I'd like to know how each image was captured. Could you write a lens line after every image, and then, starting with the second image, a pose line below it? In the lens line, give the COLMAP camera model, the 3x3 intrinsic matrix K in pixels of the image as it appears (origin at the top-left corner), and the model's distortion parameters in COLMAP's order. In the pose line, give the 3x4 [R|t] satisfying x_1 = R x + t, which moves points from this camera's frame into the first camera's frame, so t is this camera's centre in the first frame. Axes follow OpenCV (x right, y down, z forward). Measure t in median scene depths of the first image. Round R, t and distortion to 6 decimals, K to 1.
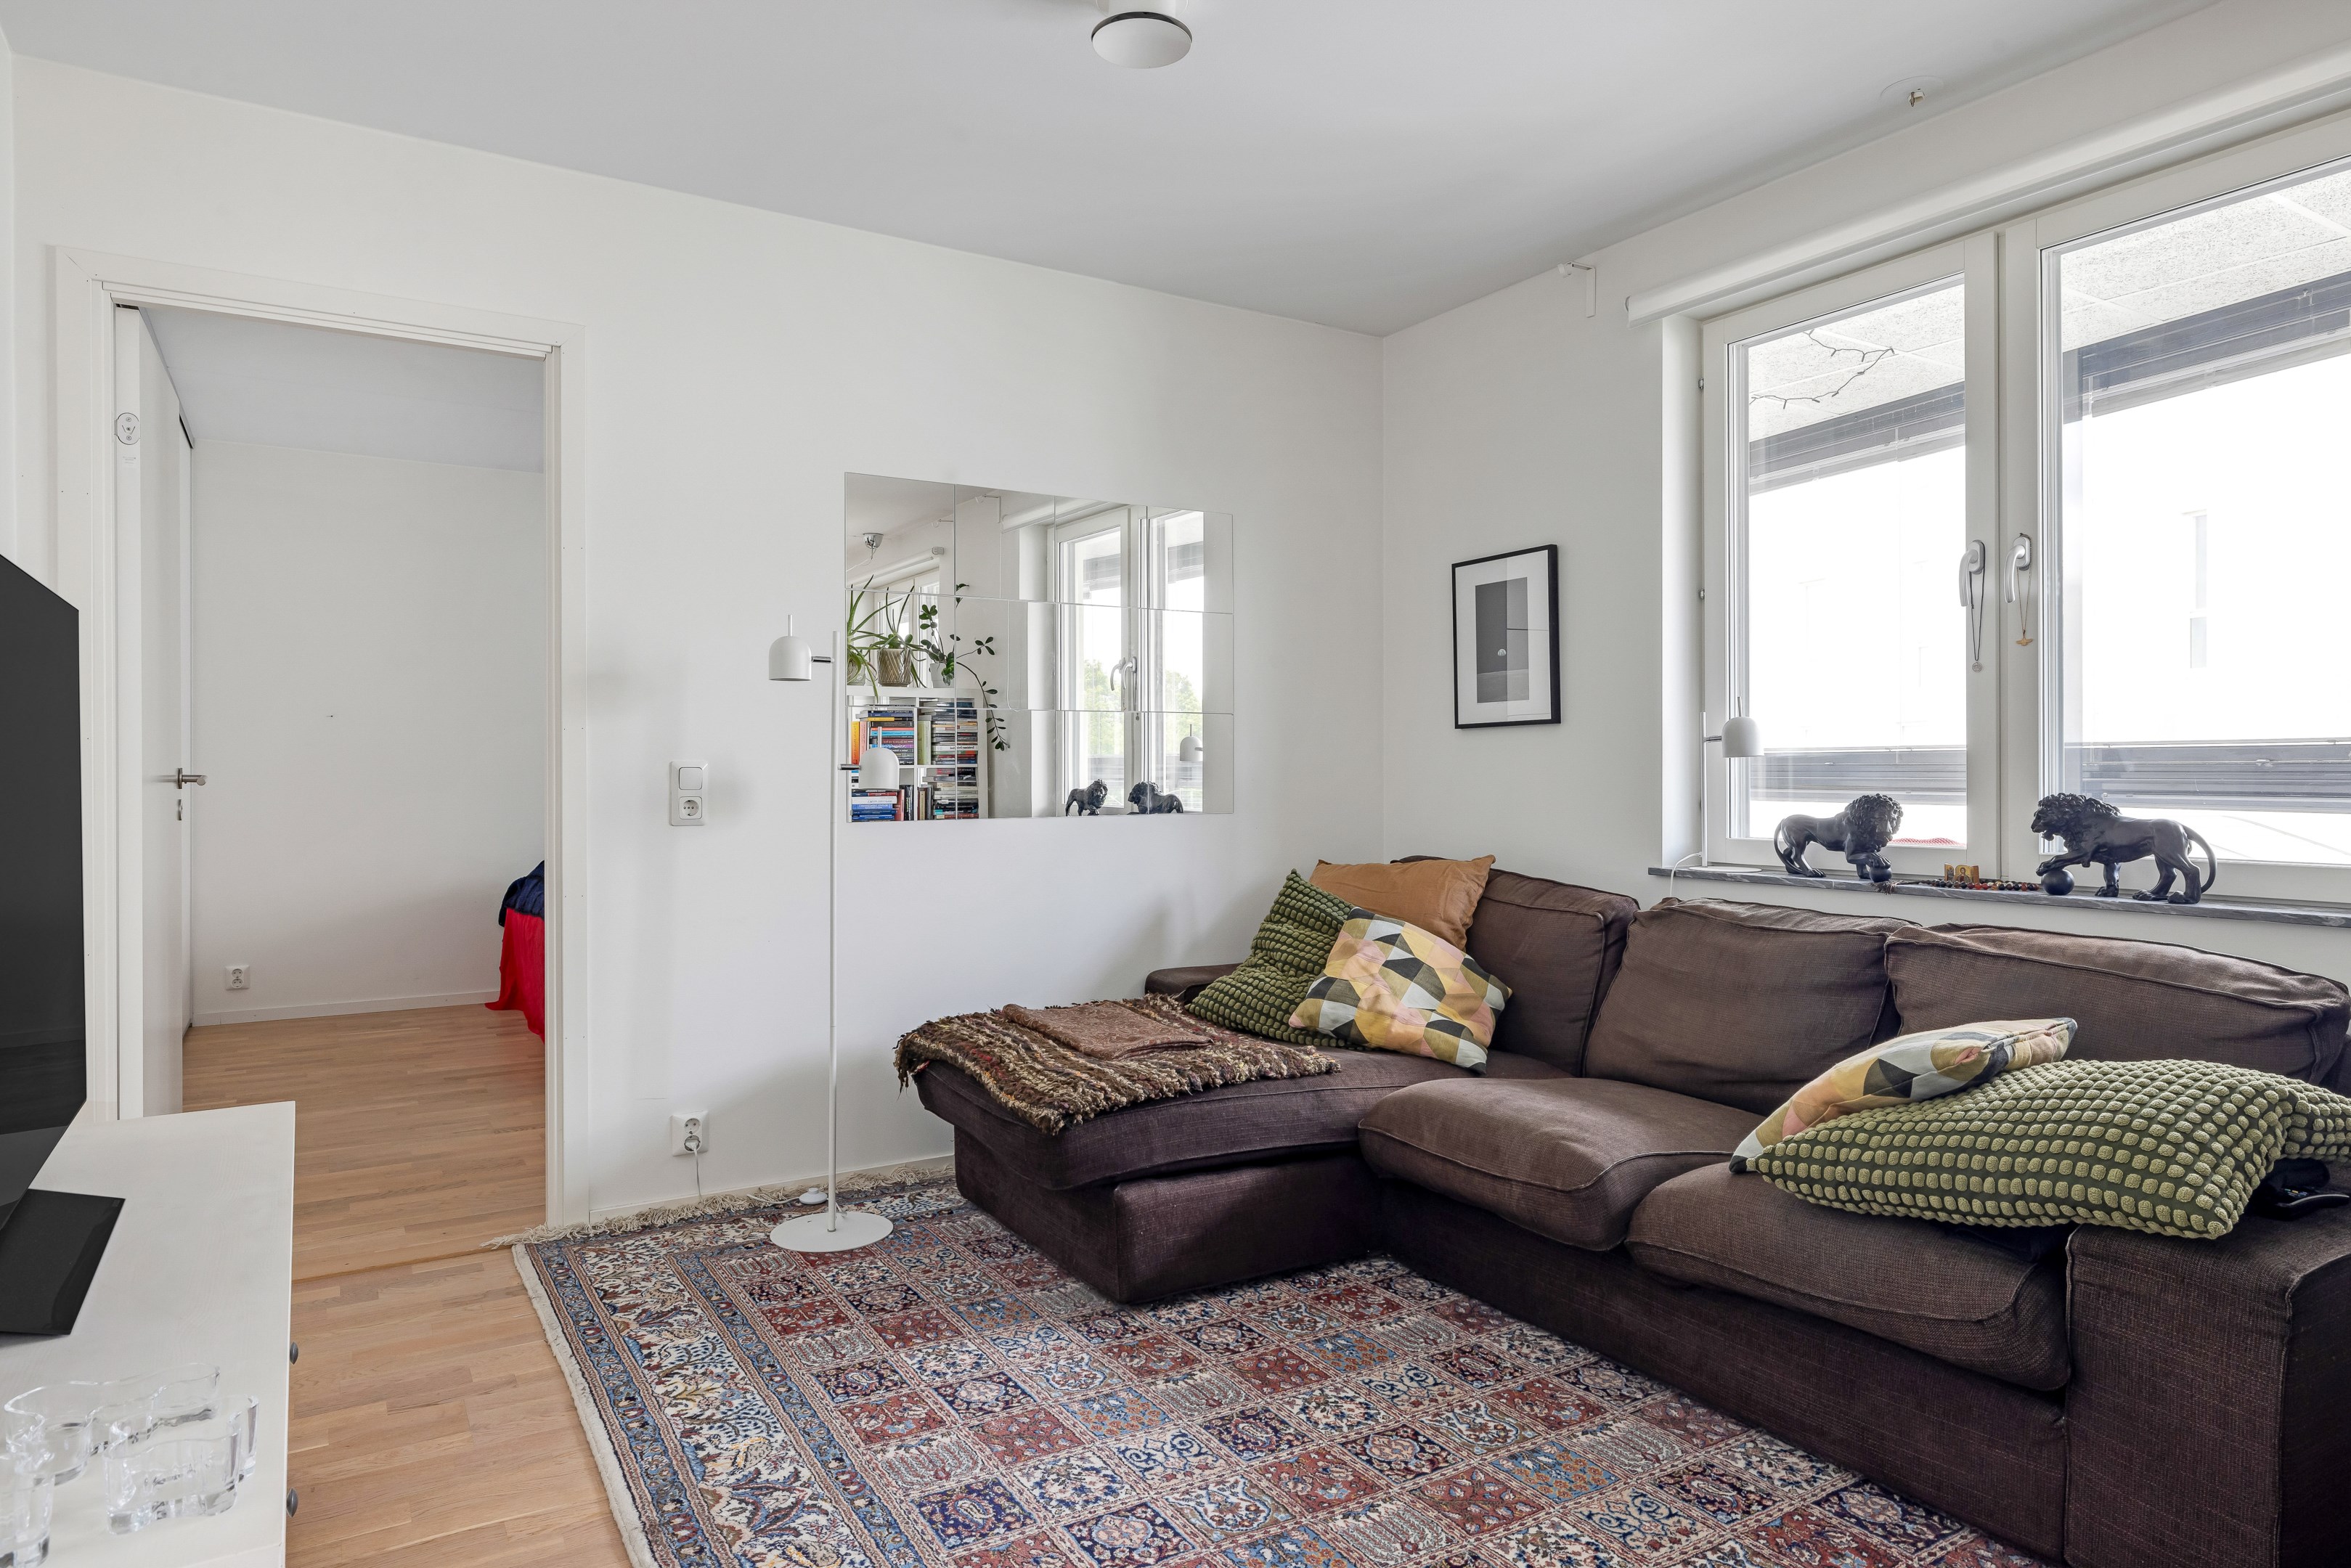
lens RADIAL K [[1341.9, 0, 1177.5], [0, 1341.9, 788.0], [0, 0, 1]] dist [-0.001865, -0.004200]
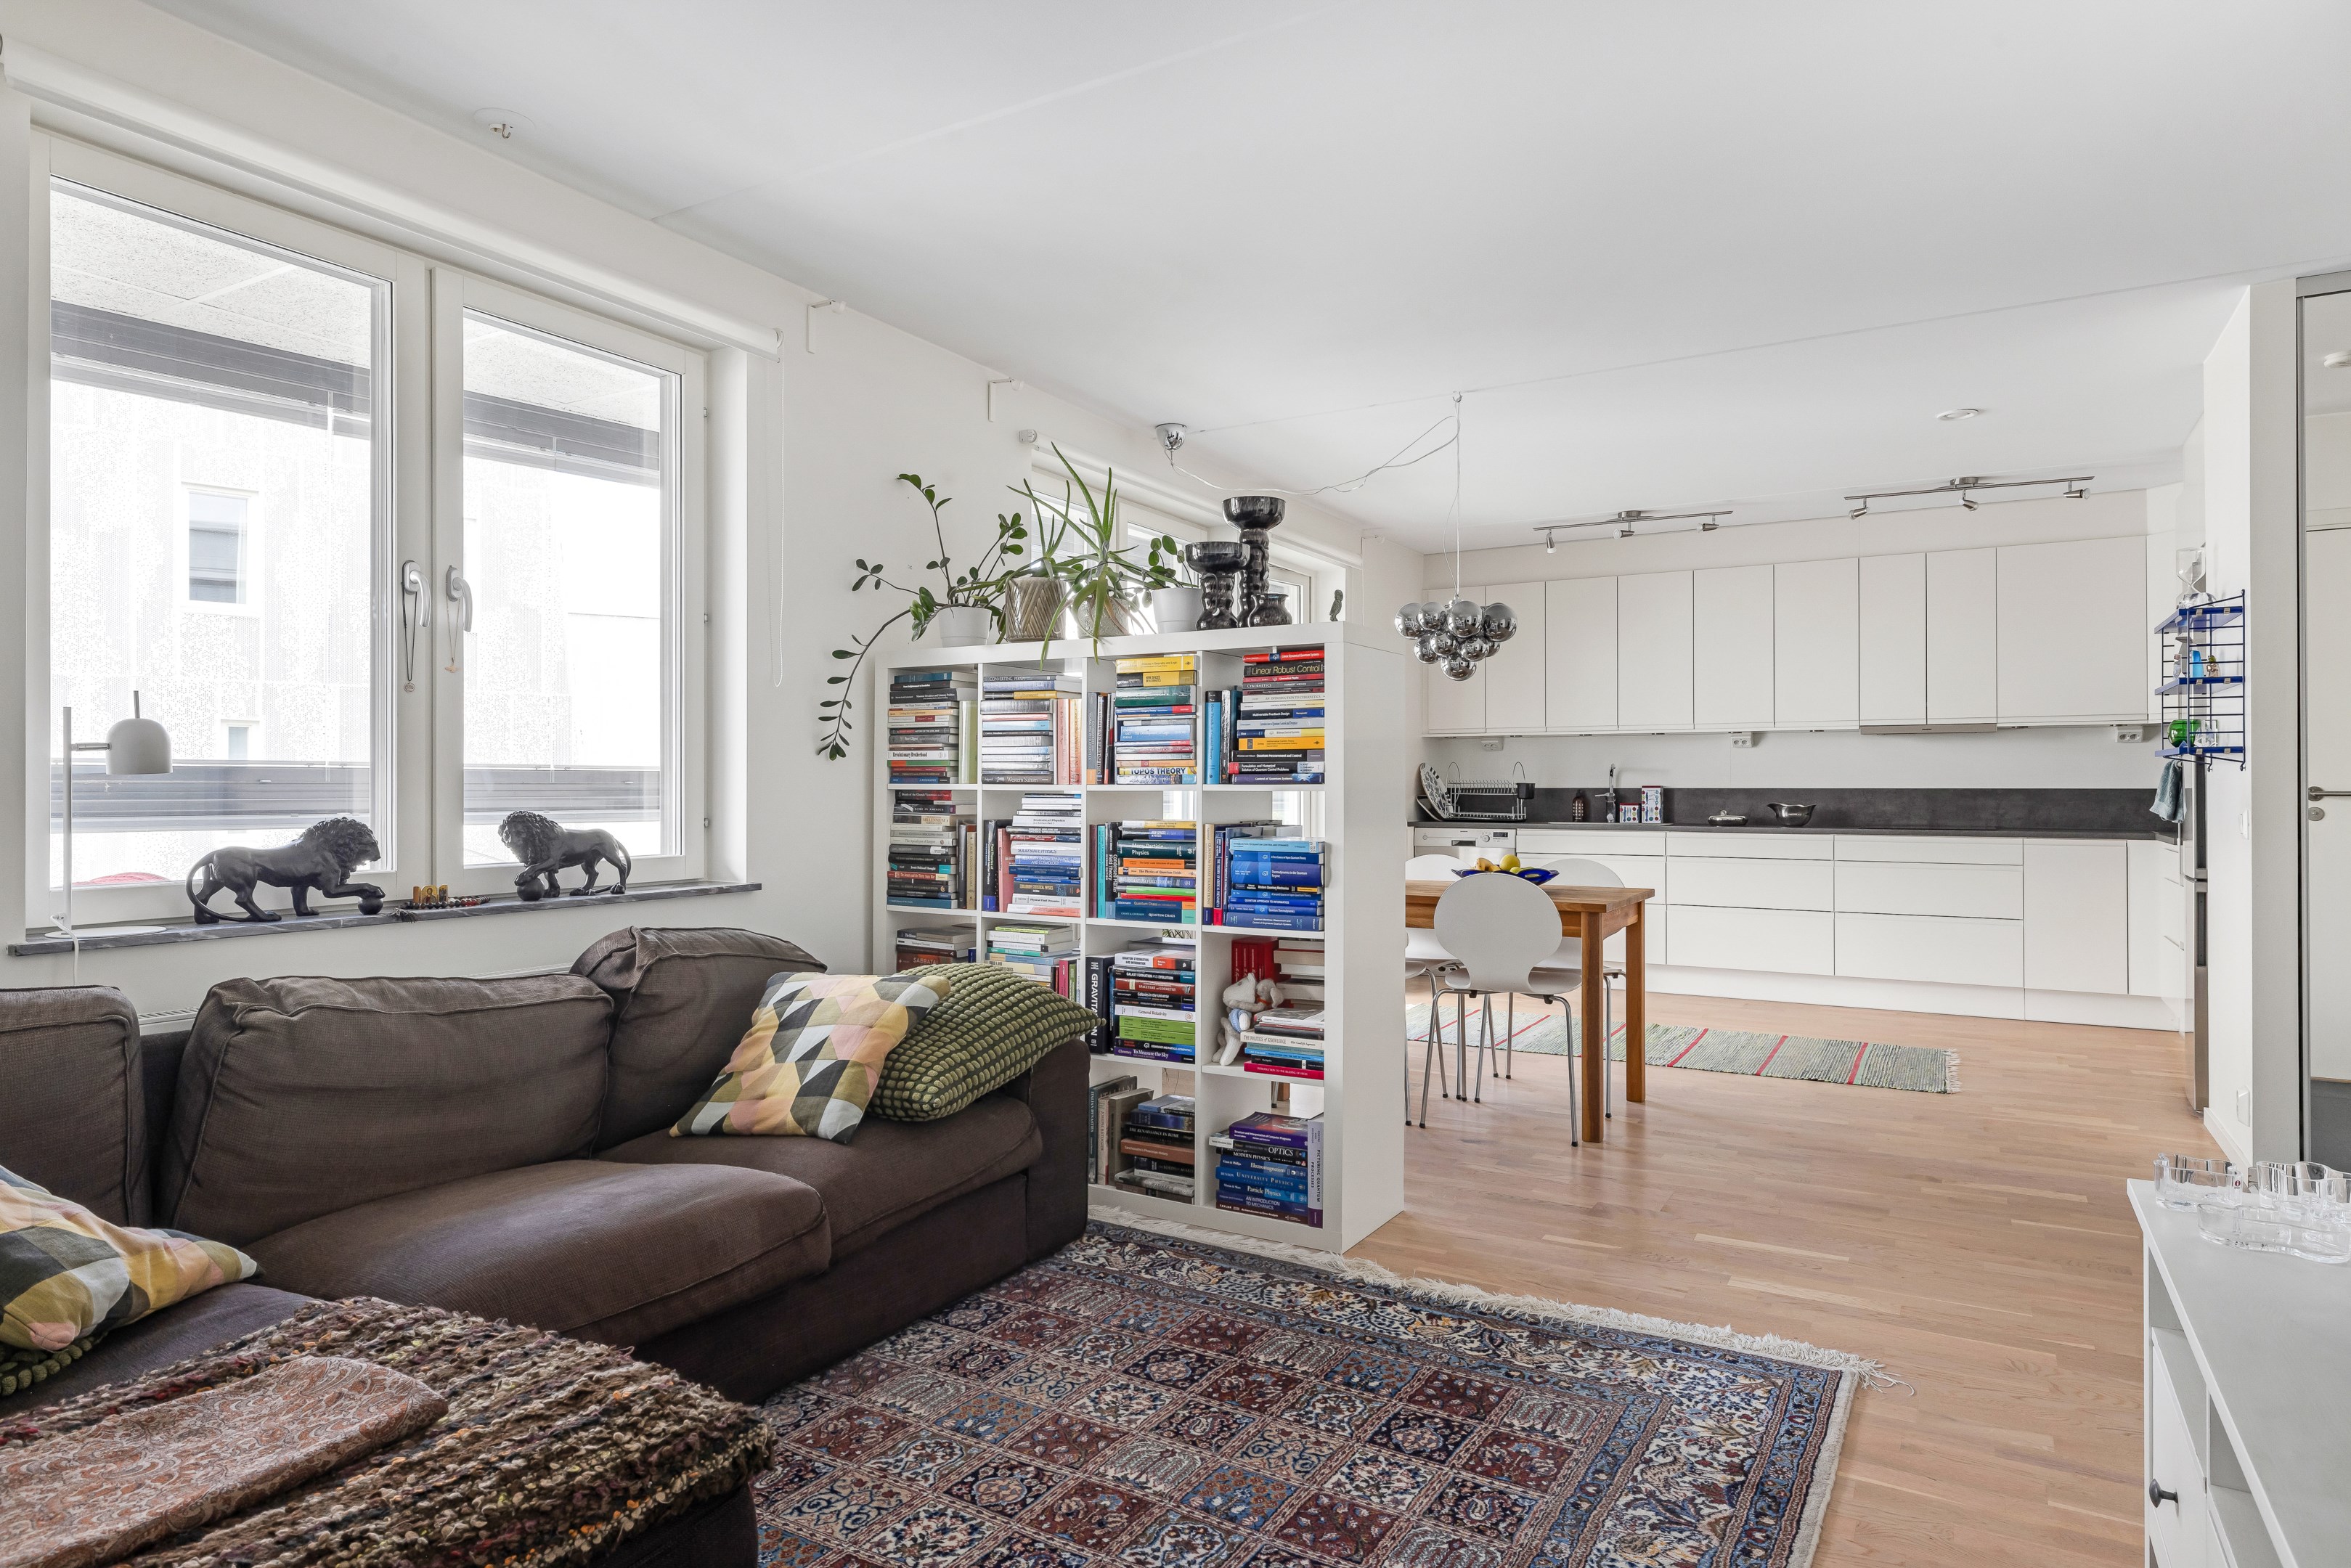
lens RADIAL K [[1341.9, 0, 1180.4], [0, 1341.9, 774.8], [0, 0, 1]] dist [-0.001865, -0.004200]
pose [[-0.465600, 0.028644, 0.884532, -0.603553], [0.031178, 0.999387, -0.015952, 0.009561], [-0.884446, 0.020150, -0.466207, 1.068990]]
